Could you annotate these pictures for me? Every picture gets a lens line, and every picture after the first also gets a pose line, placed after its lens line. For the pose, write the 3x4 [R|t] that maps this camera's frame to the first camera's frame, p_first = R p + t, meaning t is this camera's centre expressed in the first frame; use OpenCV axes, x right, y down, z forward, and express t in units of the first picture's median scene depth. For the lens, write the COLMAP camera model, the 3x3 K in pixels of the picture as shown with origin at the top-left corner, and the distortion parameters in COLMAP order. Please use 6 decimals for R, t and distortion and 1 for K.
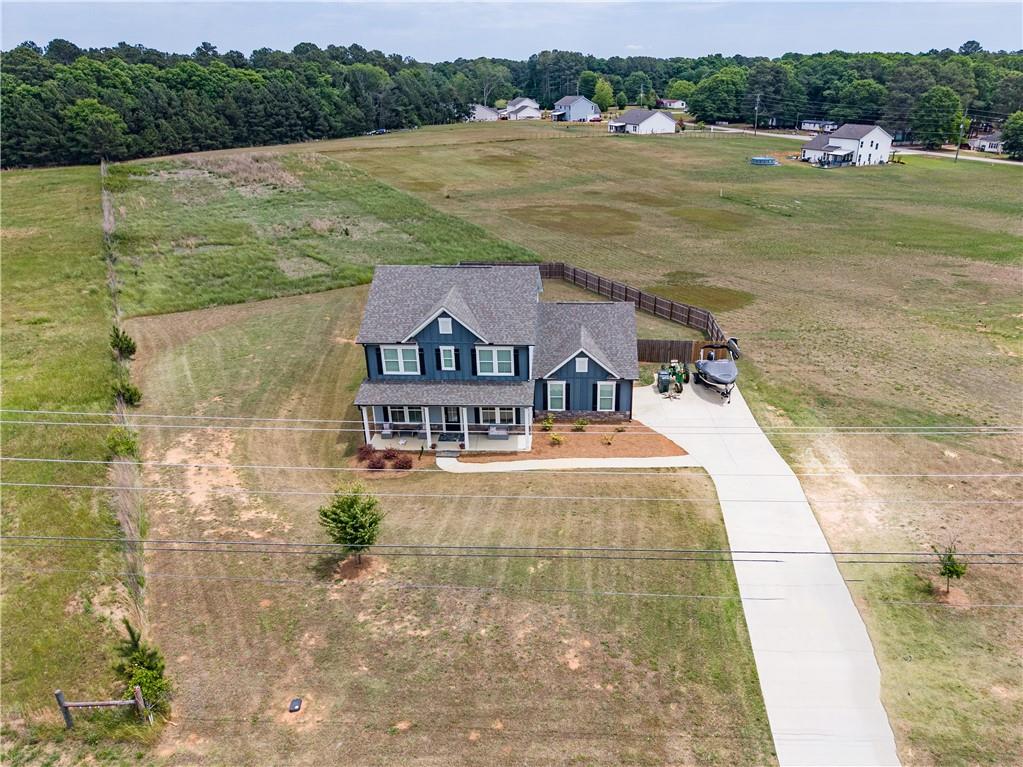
lens RADIAL K [[742.6, 0, 551.0], [0, 742.6, 413.8], [0, 0, 1]] dist [0.014440, -0.009816]
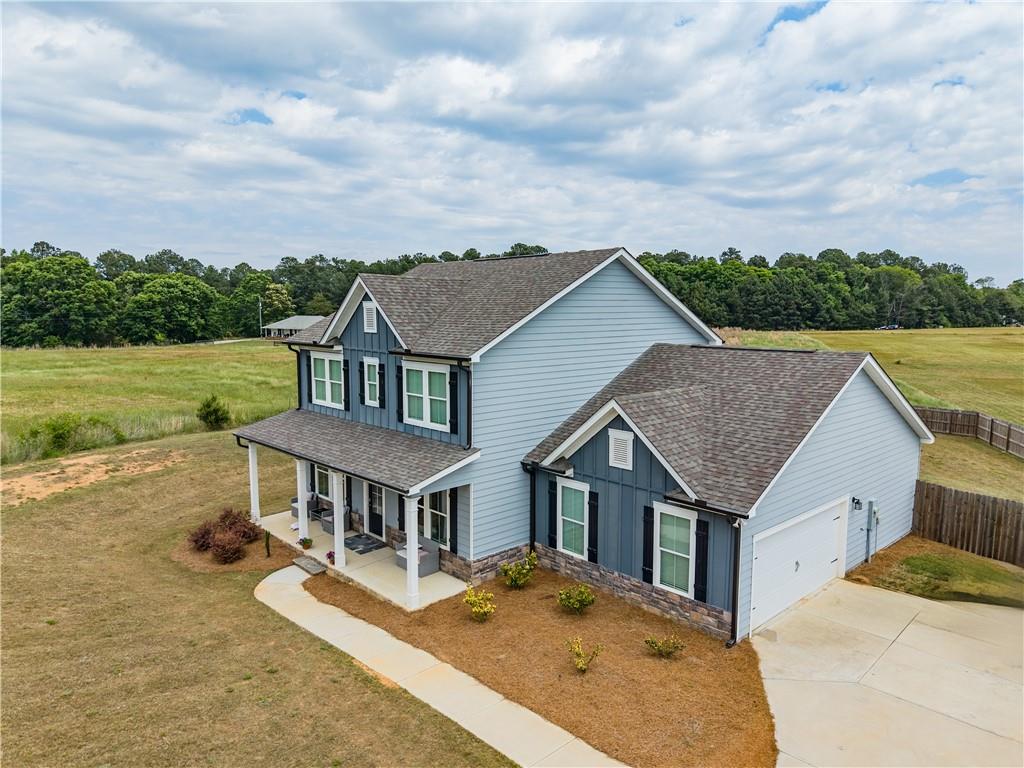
lens RADIAL K [[682.1, 0, 509.8], [0, 682.1, 385.4], [0, 0, 1]] dist [0.037711, -0.039188]
pose [[0.707381, 0.088387, -0.701284, 0.237312], [-0.303421, 0.934059, -0.188334, -0.010545], [0.638395, 0.346008, 0.687554, 0.655141]]
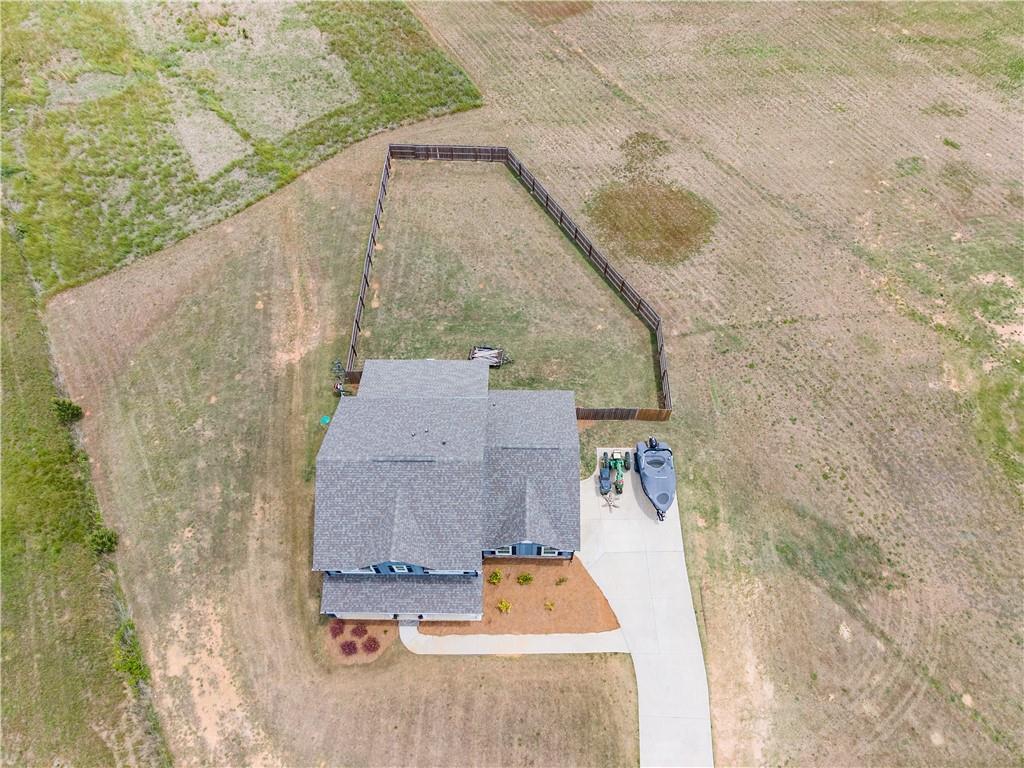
lens RADIAL K [[699.3, 0, 512.0], [0, 699.3, 384.0], [0, 0, 1]] dist [0.012162, -0.005109]
pose [[0.999729, -0.021443, 0.009083, 0.015022], [0.012647, 0.827446, 0.561402, -0.768127], [-0.019554, -0.561135, 0.827493, 0.278613]]
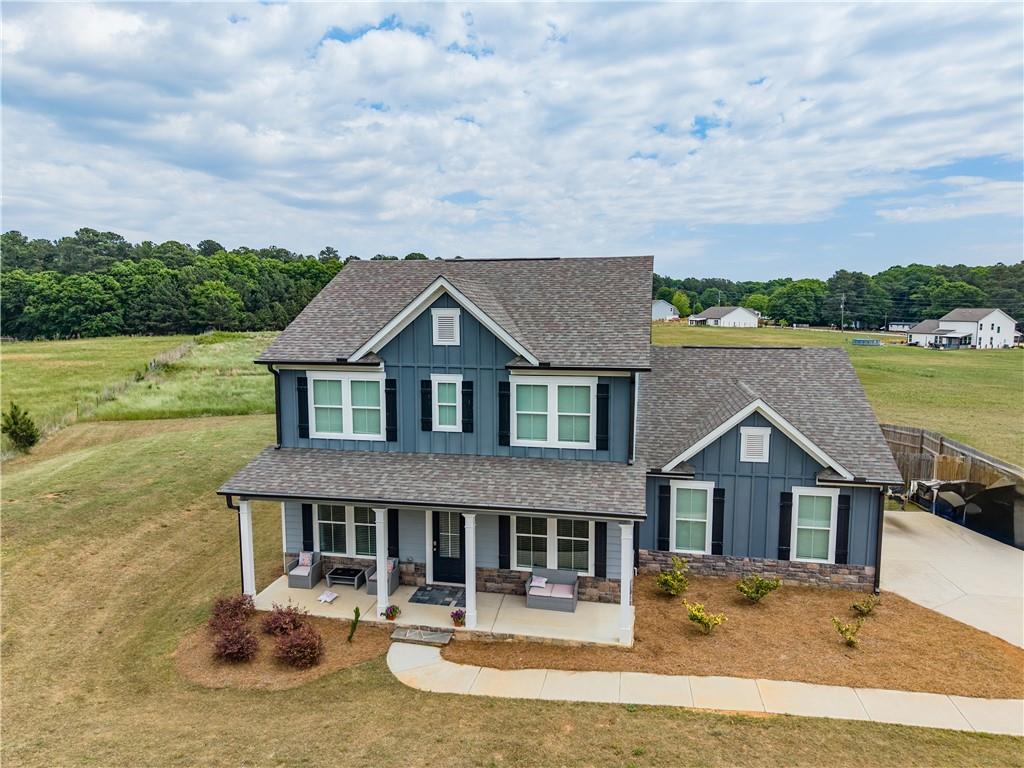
lens RADIAL K [[682.1, 0, 509.8], [0, 682.1, 385.4], [0, 0, 1]] dist [0.037711, -0.039188]
pose [[0.985537, 0.025561, -0.167520, -0.030988], [-0.076707, 0.948771, -0.306511, 0.032262], [0.151103, 0.314928, 0.937010, 0.557271]]
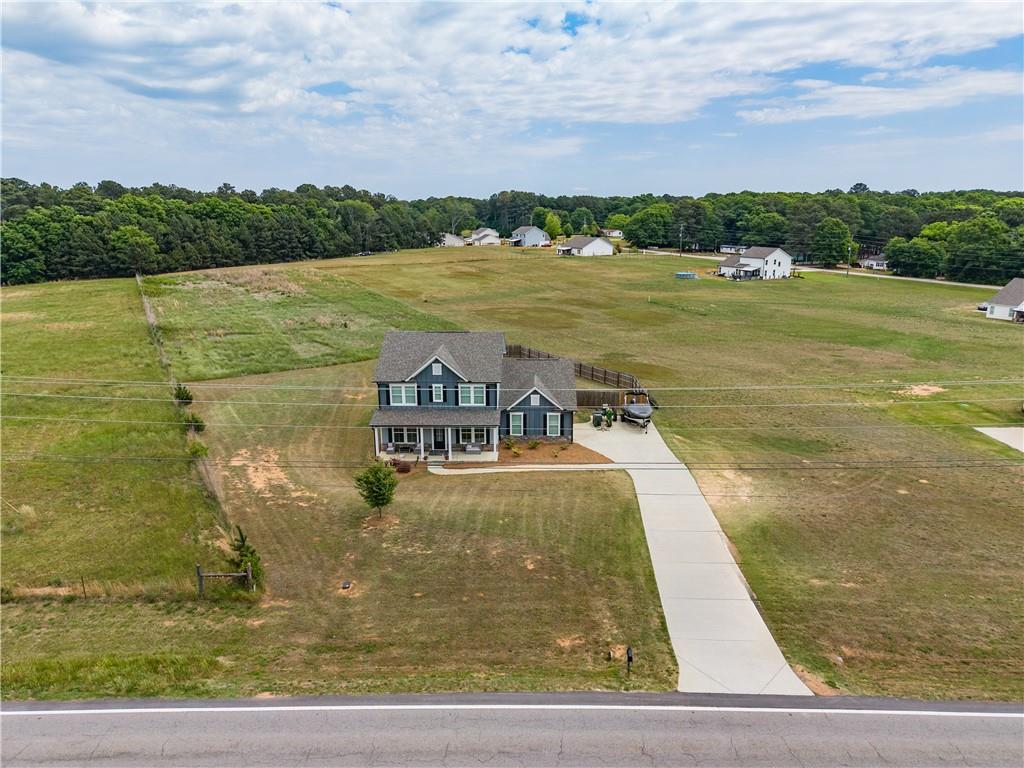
lens RADIAL K [[682.1, 0, 509.8], [0, 682.1, 385.4], [0, 0, 1]] dist [0.037711, -0.039188]
pose [[0.999997, 0.000689, 0.002350, -0.007574], [-0.000262, 0.984228, -0.176907, 0.120693], [-0.002434, 0.176906, 0.984225, -0.222941]]
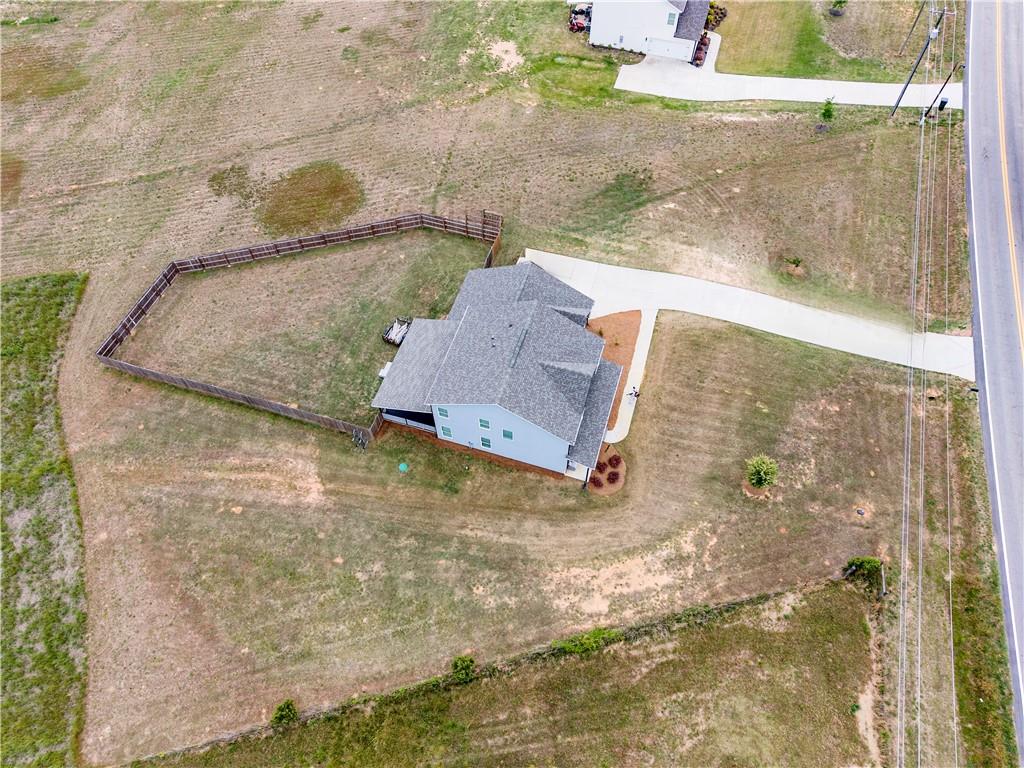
lens RADIAL K [[682.1, 0, 509.8], [0, 682.1, 385.4], [0, 0, 1]] dist [0.037711, -0.039188]
pose [[0.269766, -0.810883, 0.519322, -0.729325], [0.412401, 0.584644, 0.698653, -0.916796], [-0.870144, 0.025696, 0.492126, 0.446464]]
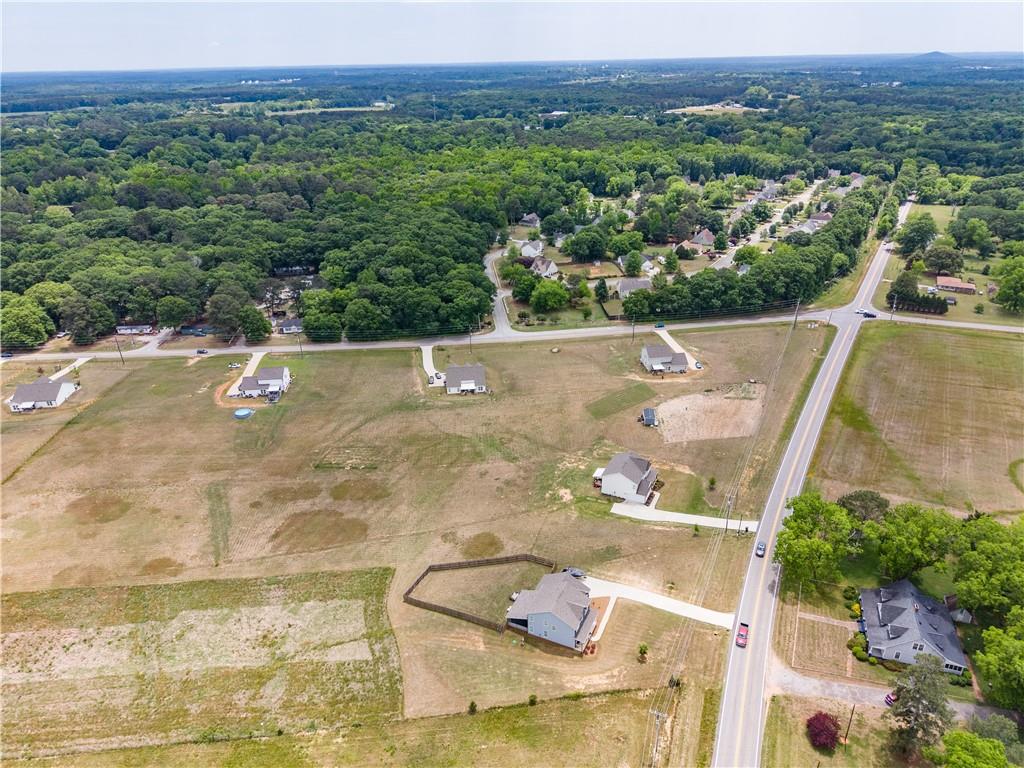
lens RADIAL K [[682.1, 0, 509.8], [0, 682.1, 385.4], [0, 0, 1]] dist [0.037711, -0.039188]
pose [[0.389594, -0.398152, 0.830476, -2.477587], [0.401618, 0.884918, 0.235846, -1.911925], [-0.828806, 0.241650, 0.504664, -0.699144]]
